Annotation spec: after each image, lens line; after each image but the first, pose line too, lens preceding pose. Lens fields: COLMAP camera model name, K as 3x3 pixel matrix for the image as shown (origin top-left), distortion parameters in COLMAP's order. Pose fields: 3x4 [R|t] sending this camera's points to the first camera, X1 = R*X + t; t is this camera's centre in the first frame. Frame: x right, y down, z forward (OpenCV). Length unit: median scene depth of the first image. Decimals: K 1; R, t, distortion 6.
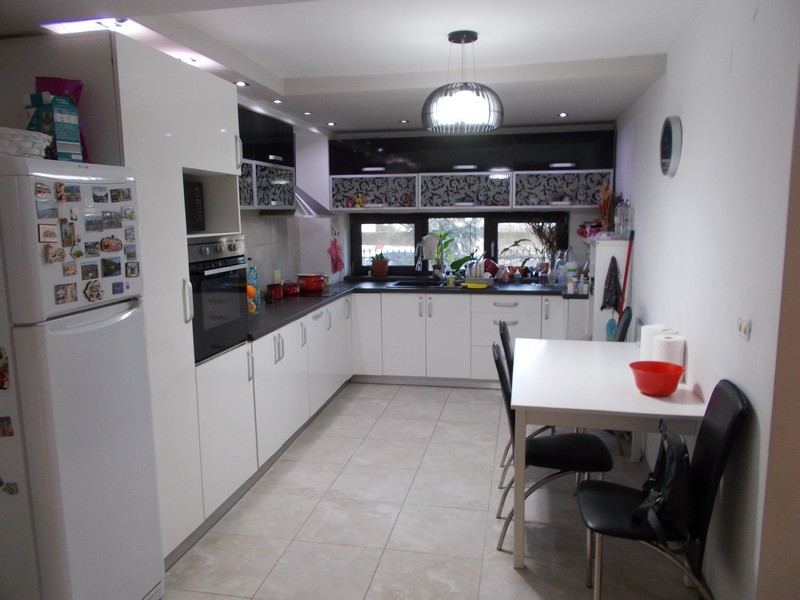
lens RADIAL K [[612.9, 0, 389.9], [0, 612.9, 298.6], [0, 0, 1]] dist [0.013172, -0.009765]
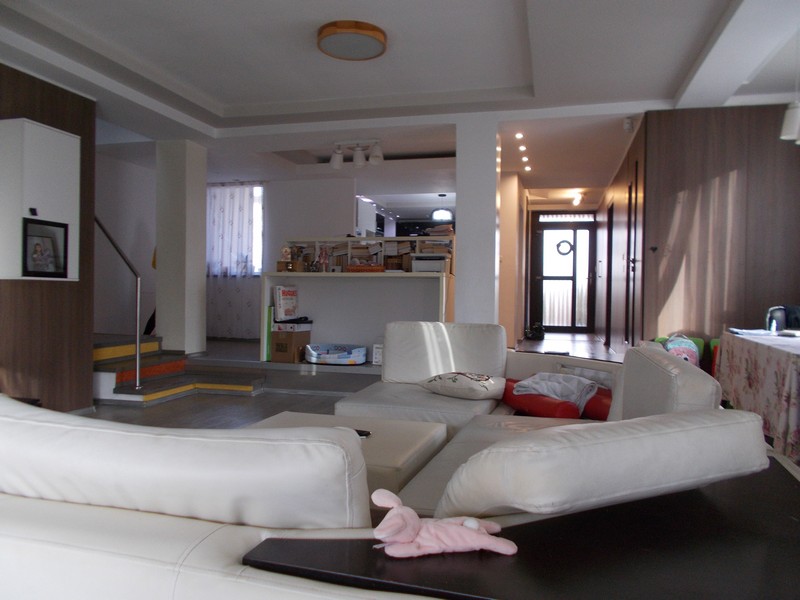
lens RADIAL K [[612.9, 0, 389.9], [0, 612.9, 298.6], [0, 0, 1]] dist [0.013172, -0.009765]
pose [[0.998020, 0.031656, -0.054349, 0.025855], [-0.038436, 0.990948, -0.128626, 0.512929], [0.049785, 0.130460, 0.990203, -1.983253]]
